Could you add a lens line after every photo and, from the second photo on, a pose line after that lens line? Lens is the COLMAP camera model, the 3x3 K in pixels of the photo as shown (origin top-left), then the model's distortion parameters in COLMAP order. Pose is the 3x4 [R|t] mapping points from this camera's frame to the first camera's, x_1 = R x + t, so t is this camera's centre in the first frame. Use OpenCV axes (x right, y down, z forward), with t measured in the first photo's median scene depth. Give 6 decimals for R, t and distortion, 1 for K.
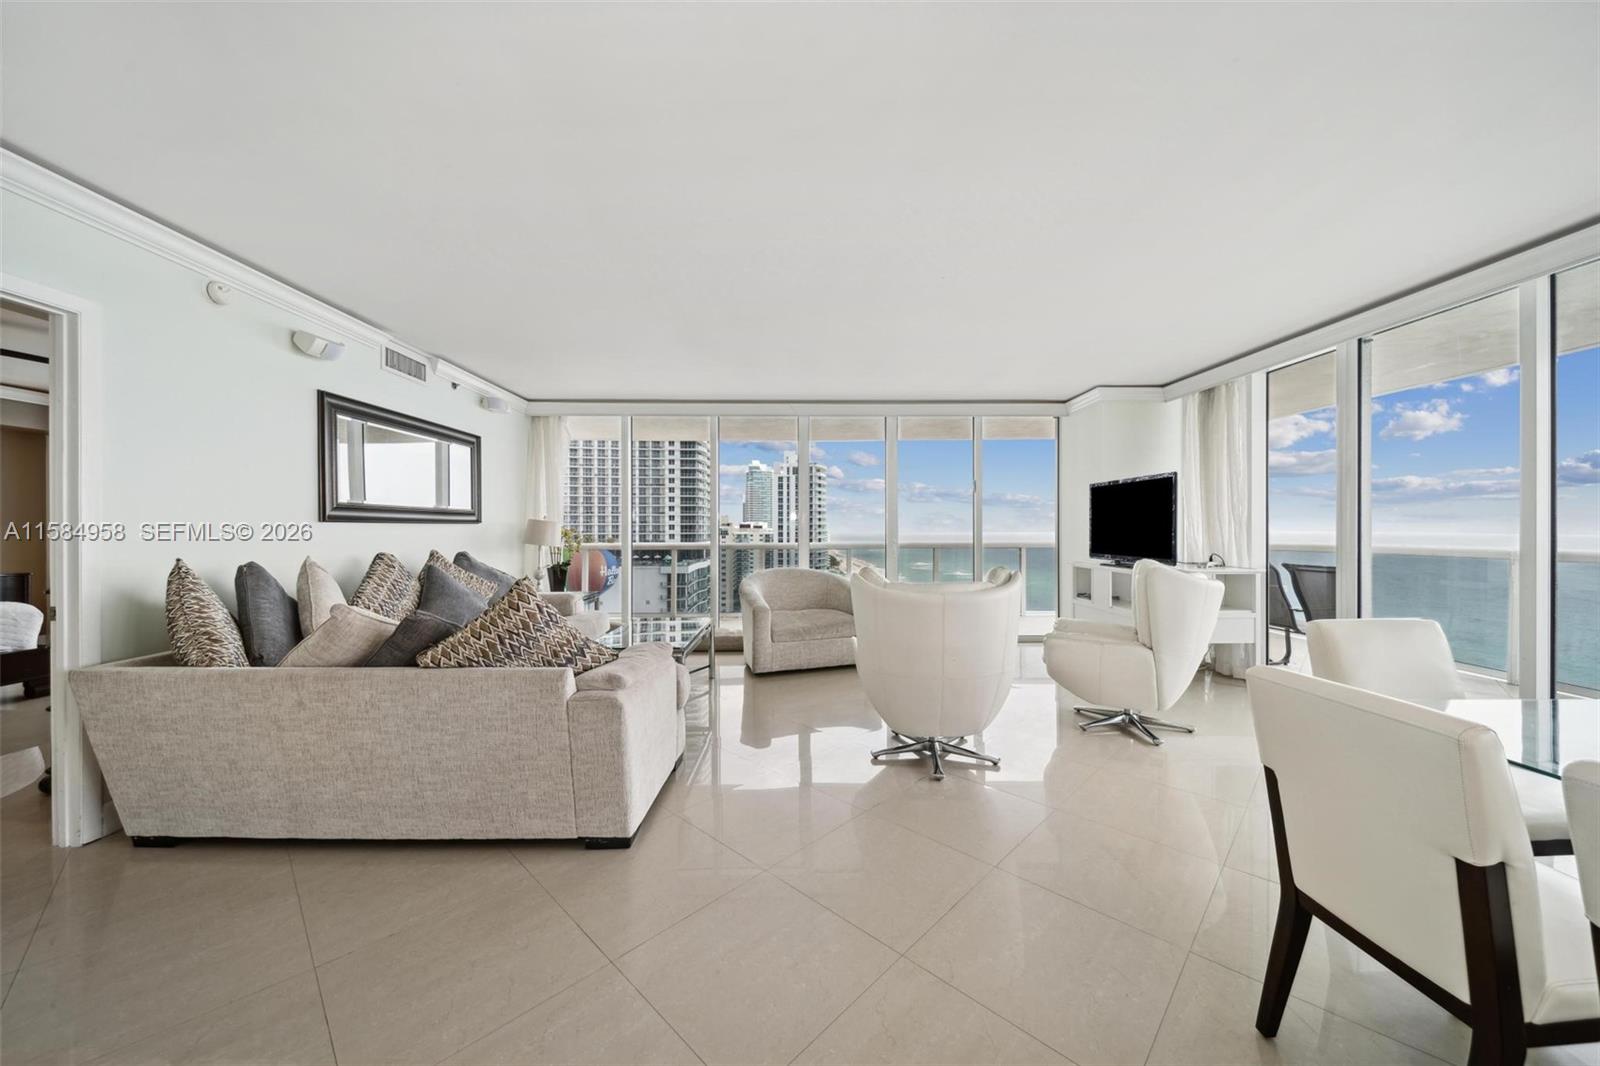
lens RADIAL K [[564.8, 0, 816.3], [0, 564.8, 533.3], [0, 0, 1]] dist [0.005999, -0.003208]
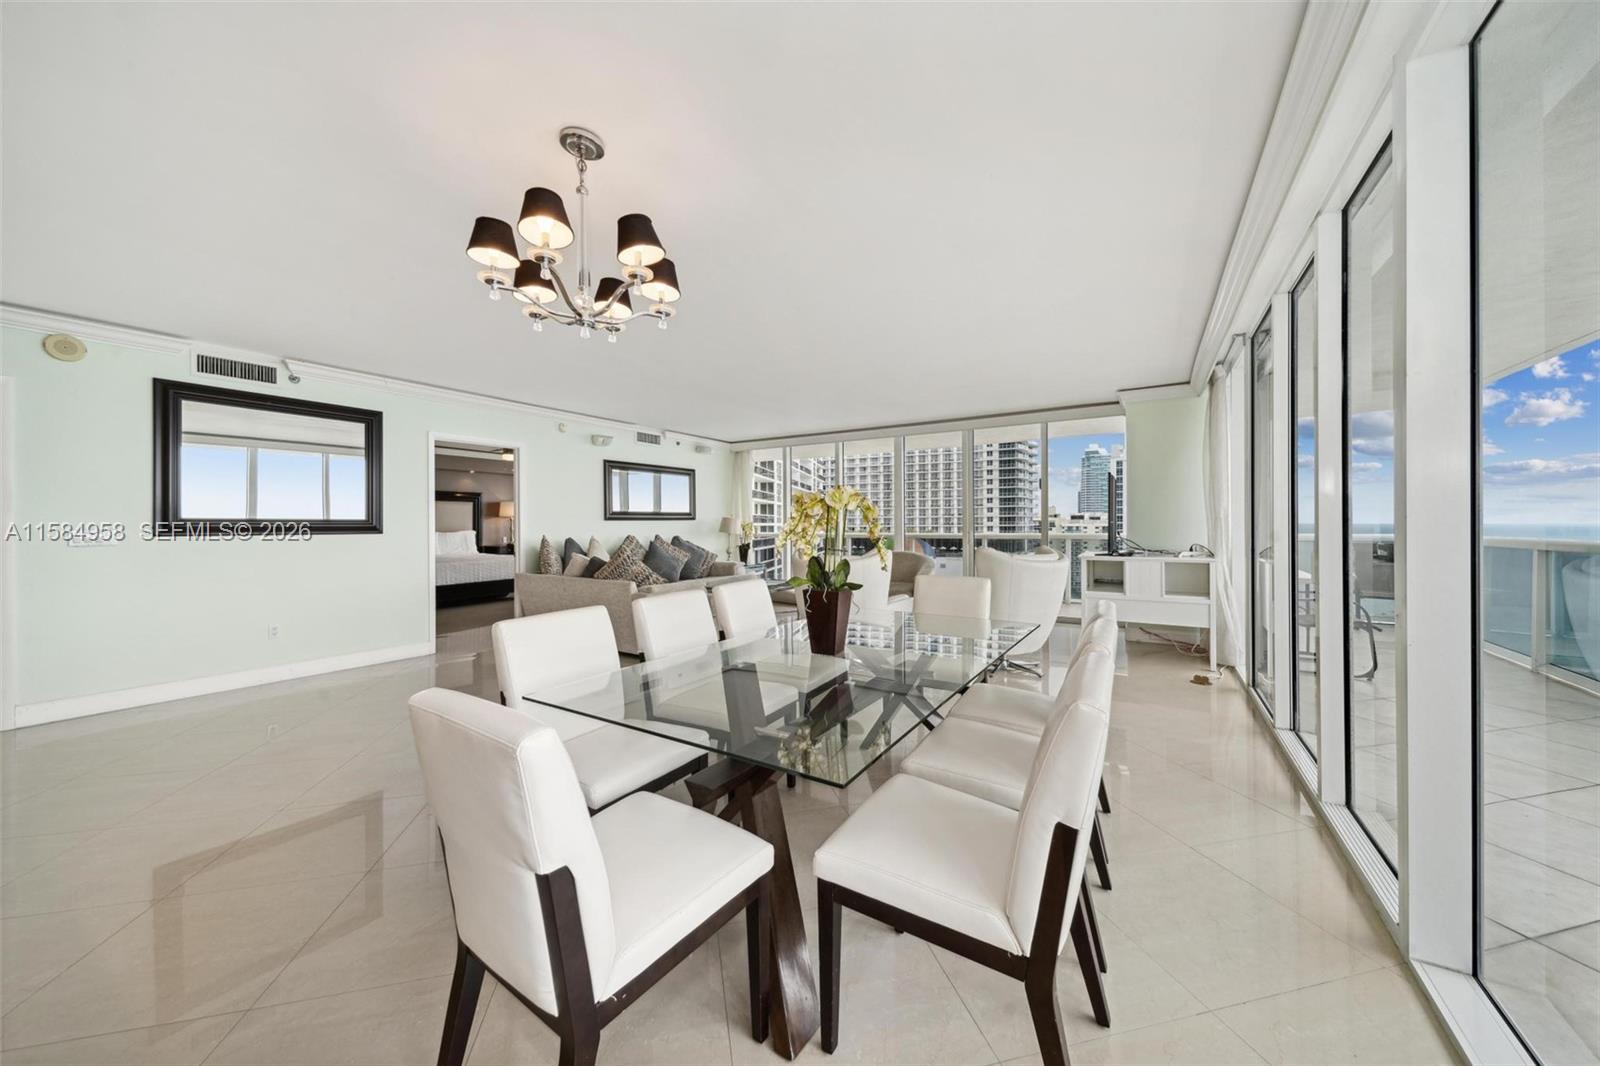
lens RADIAL K [[564.8, 0, 824.1], [0, 564.8, 524.2], [0, 0, 1]] dist [0.005999, -0.003208]
pose [[0.855075, -0.002727, -0.518498, 0.586059], [0.001770, 0.999996, -0.002341, 0.000282], [0.518502, 0.001084, 0.855076, -0.247714]]
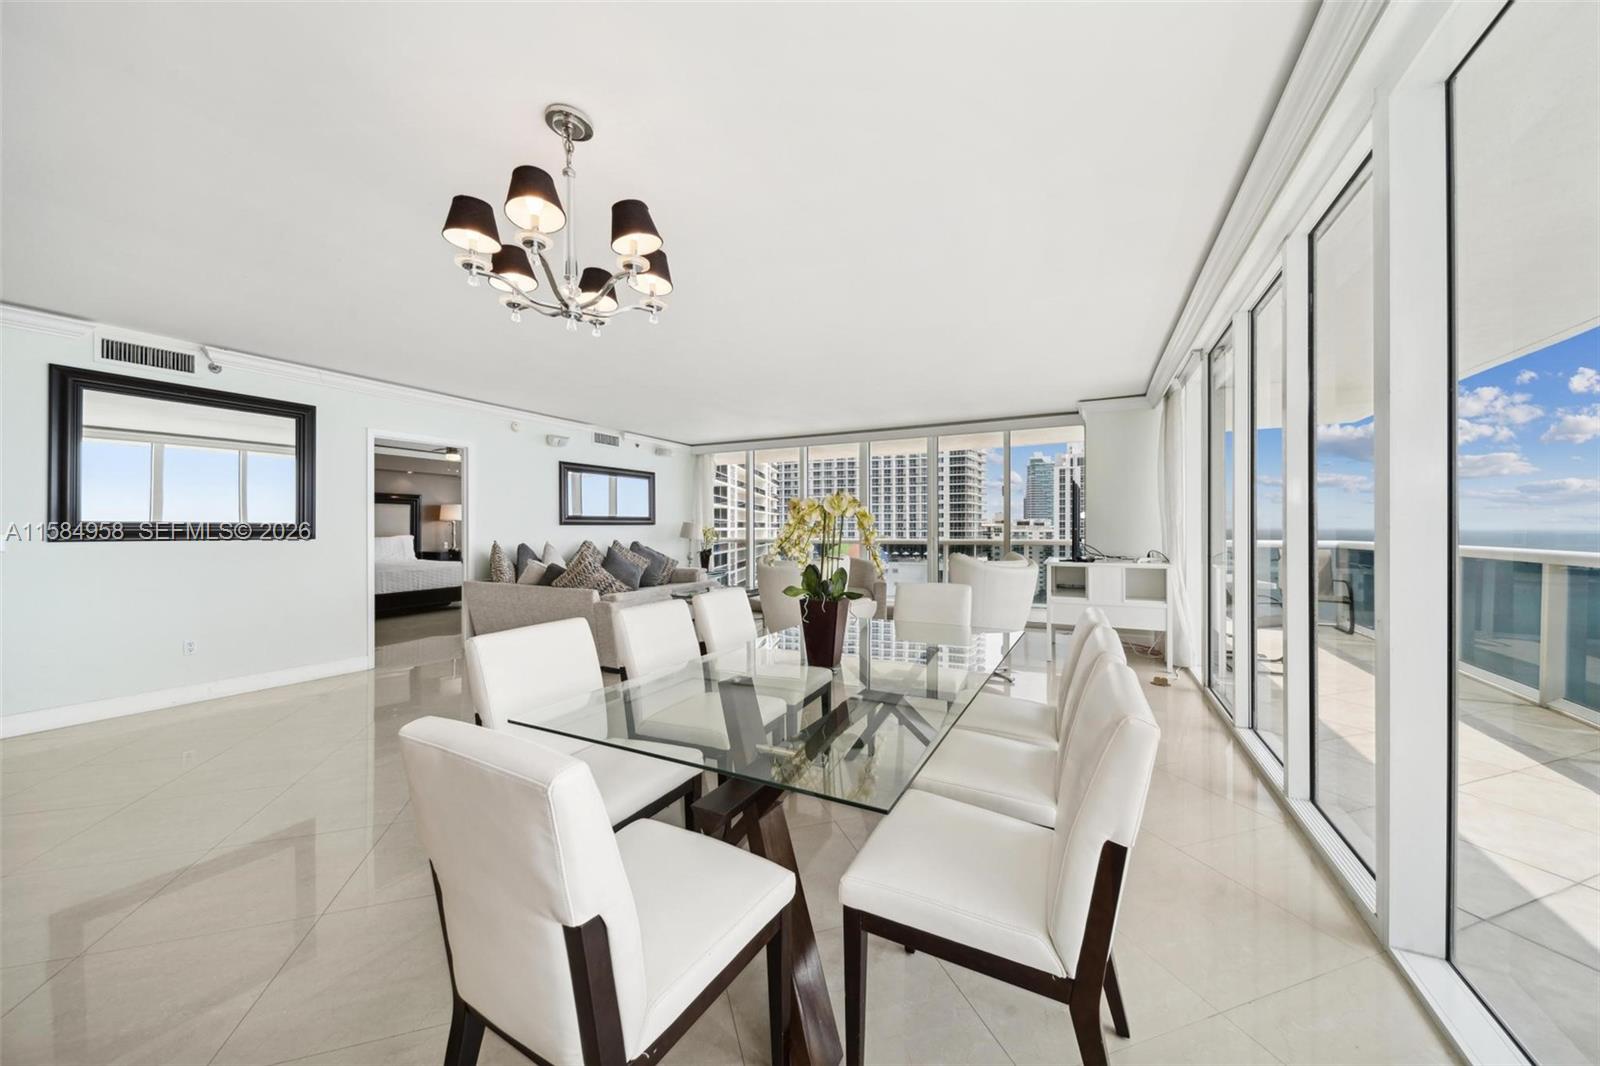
lens RADIAL K [[564.8, 0, 825.8], [0, 564.8, 528.9], [0, 0, 1]] dist [0.005999, -0.003208]
pose [[0.896168, -0.000446, -0.443714, 0.554912], [-0.000900, 0.999996, -0.002823, -0.001331], [0.443713, 0.002929, 0.896164, -0.252218]]
